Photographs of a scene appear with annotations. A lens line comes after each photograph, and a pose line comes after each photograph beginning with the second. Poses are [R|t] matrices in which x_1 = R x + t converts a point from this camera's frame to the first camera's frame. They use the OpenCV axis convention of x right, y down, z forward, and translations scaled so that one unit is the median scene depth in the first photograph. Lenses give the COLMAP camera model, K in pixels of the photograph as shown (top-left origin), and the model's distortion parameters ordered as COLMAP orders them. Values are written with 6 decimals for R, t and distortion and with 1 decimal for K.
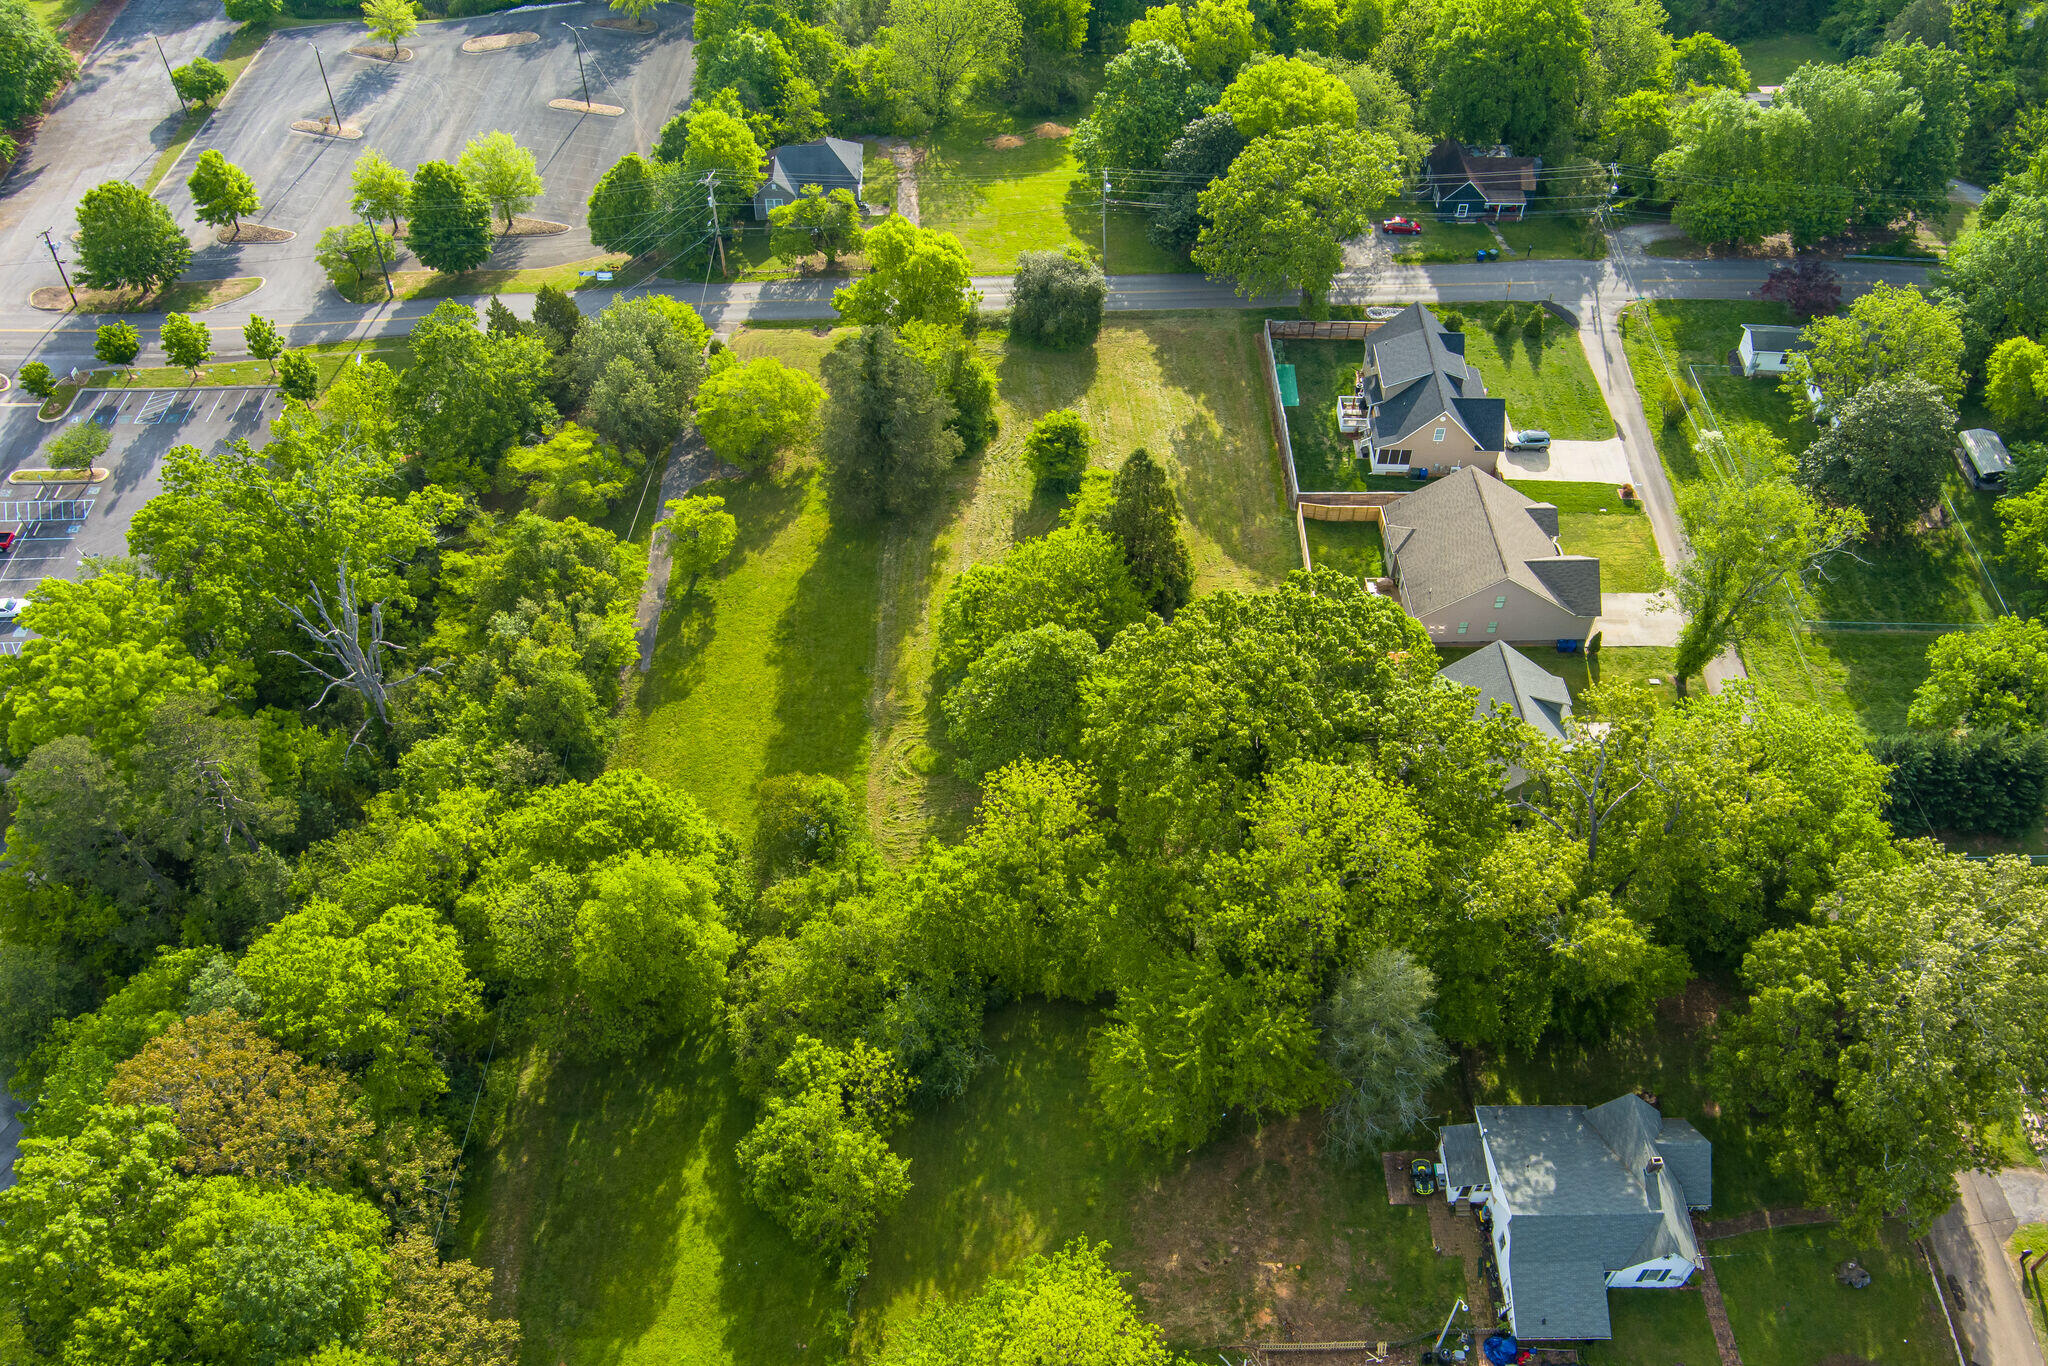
lens RADIAL K [[1655.0, 0, 1018.3], [0, 1655.0, 694.2], [0, 0, 1]] dist [-0.082055, 0.034125]
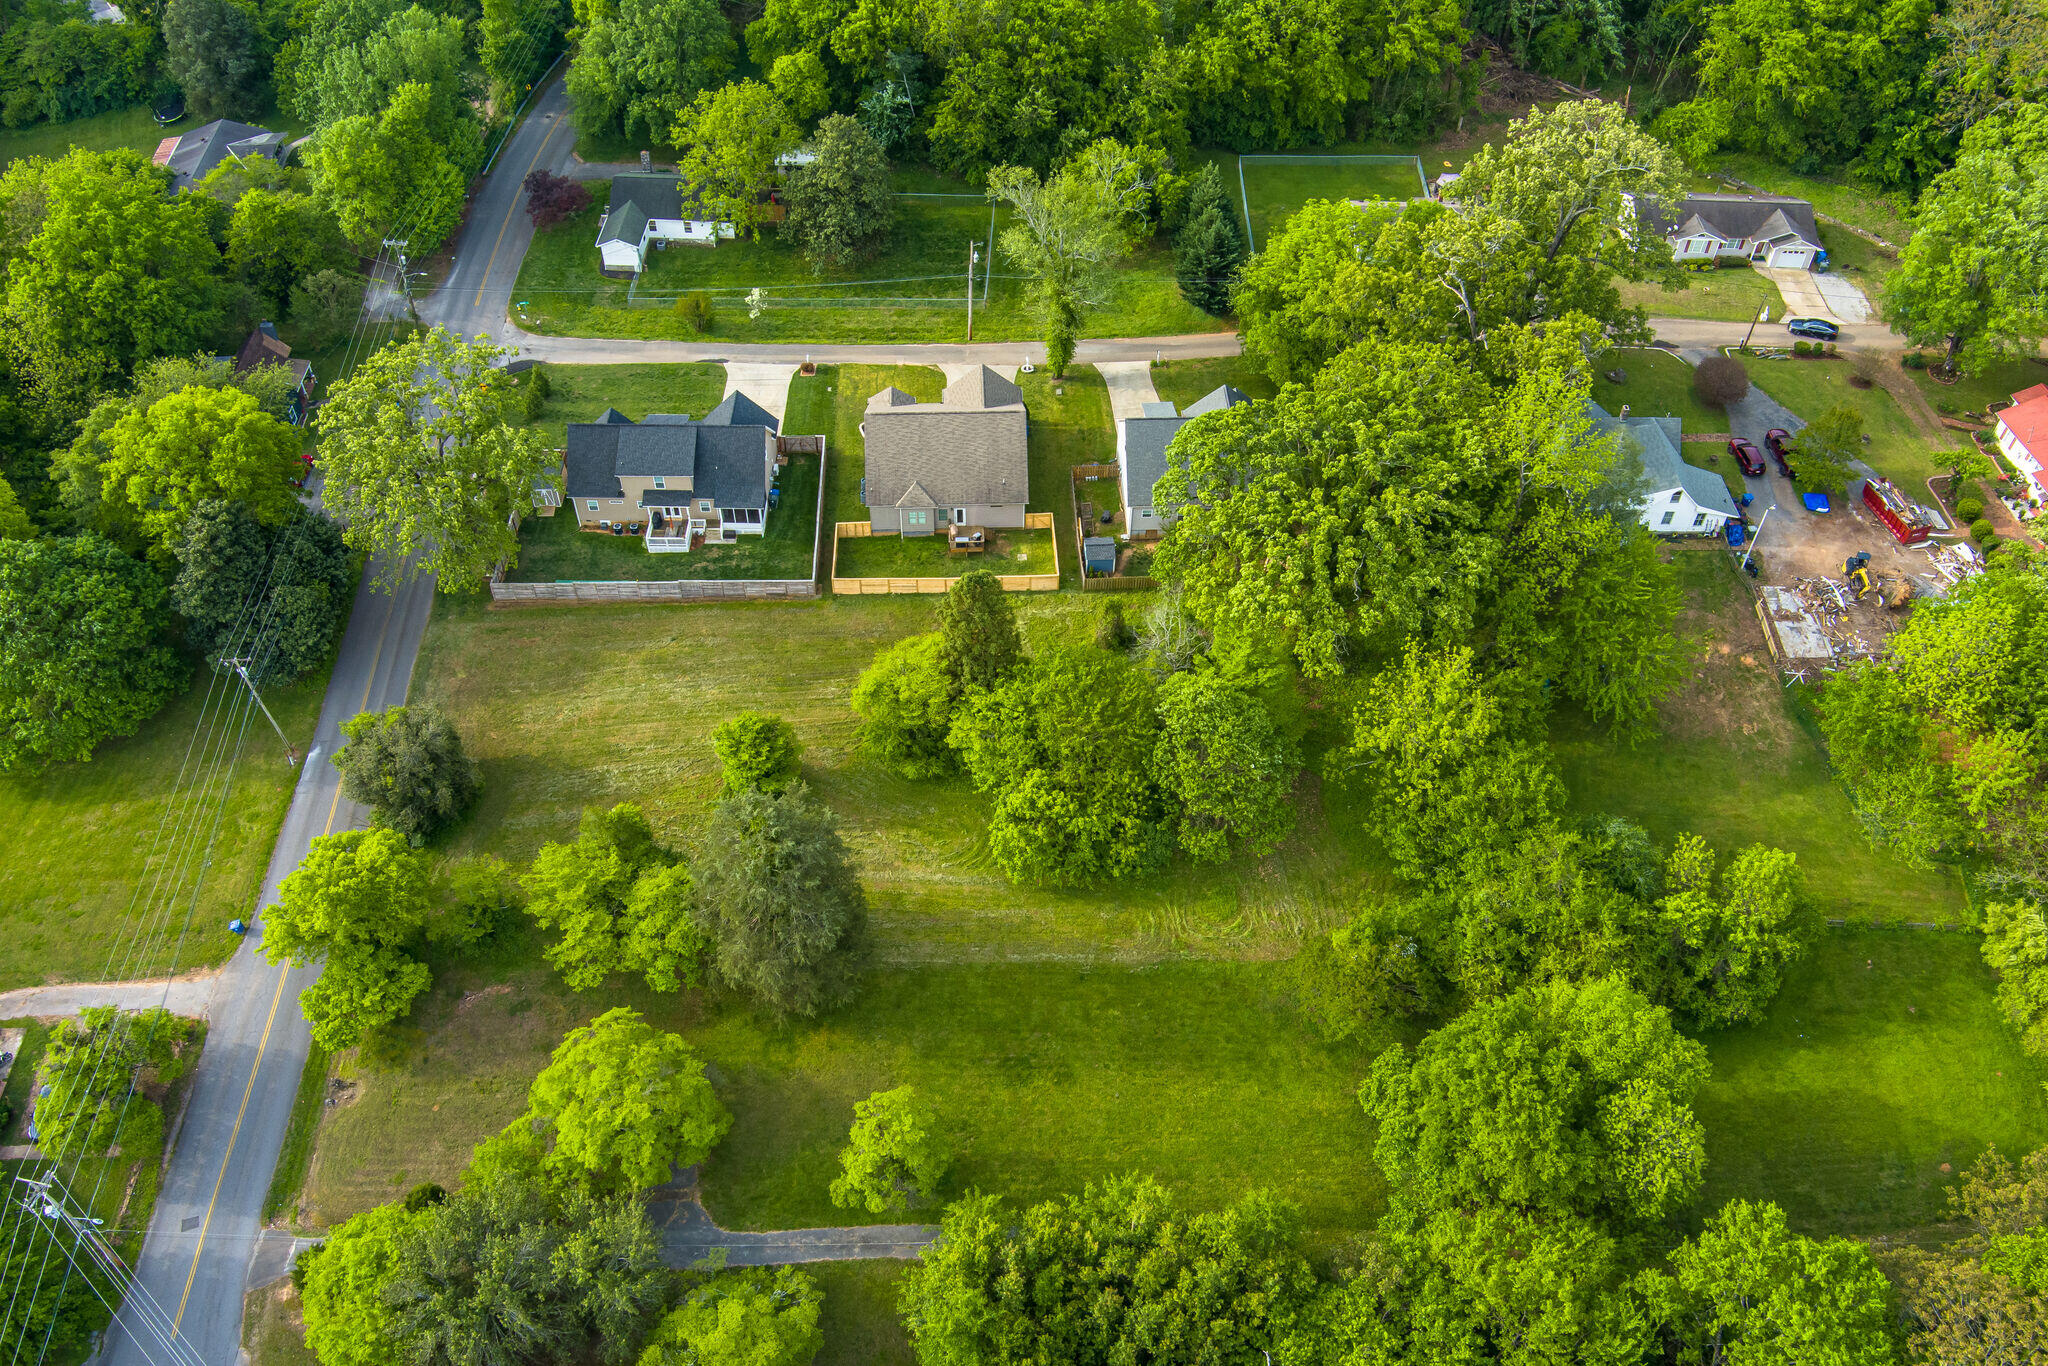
lens RADIAL K [[1655.0, 0, 1018.0], [0, 1655.0, 682.0], [0, 0, 1]] dist [-0.082055, 0.034125]
pose [[-0.010477, -0.749109, 0.662363, -0.434845], [0.732980, 0.444815, 0.514664, -0.435168], [-0.680169, 0.490891, 0.544422, 0.391826]]
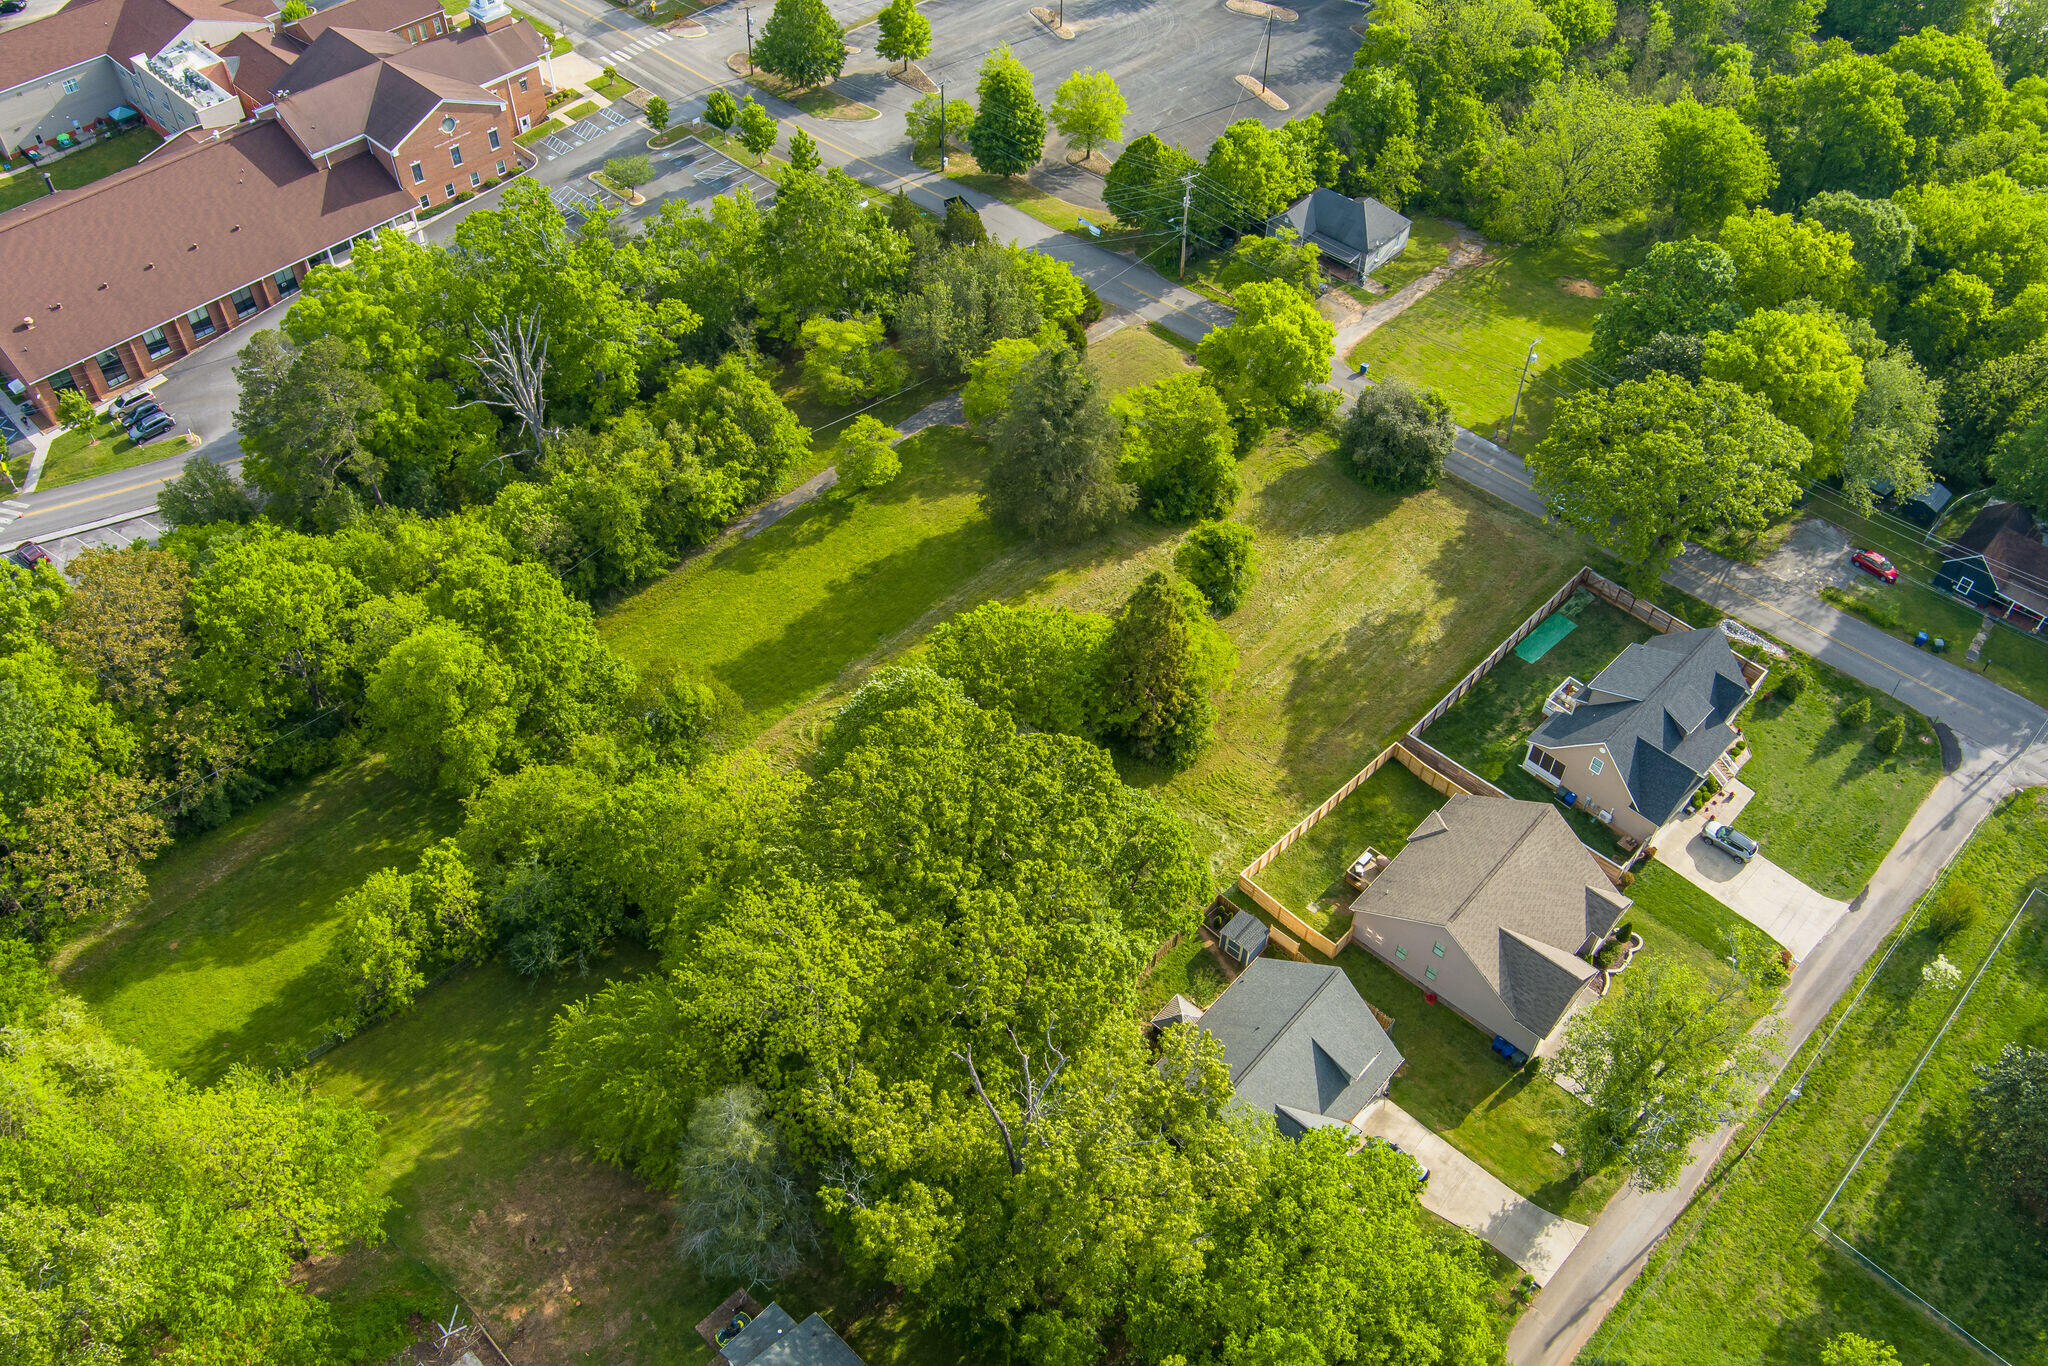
lens RADIAL K [[1655.0, 0, 1013.6], [0, 1655.0, 685.9], [0, 0, 1]] dist [-0.082055, 0.034125]
pose [[0.718368, 0.514157, -0.468605, 0.367116], [-0.517540, 0.845119, 0.133886, -0.134539], [0.464865, 0.146342, 0.873203, 0.124839]]
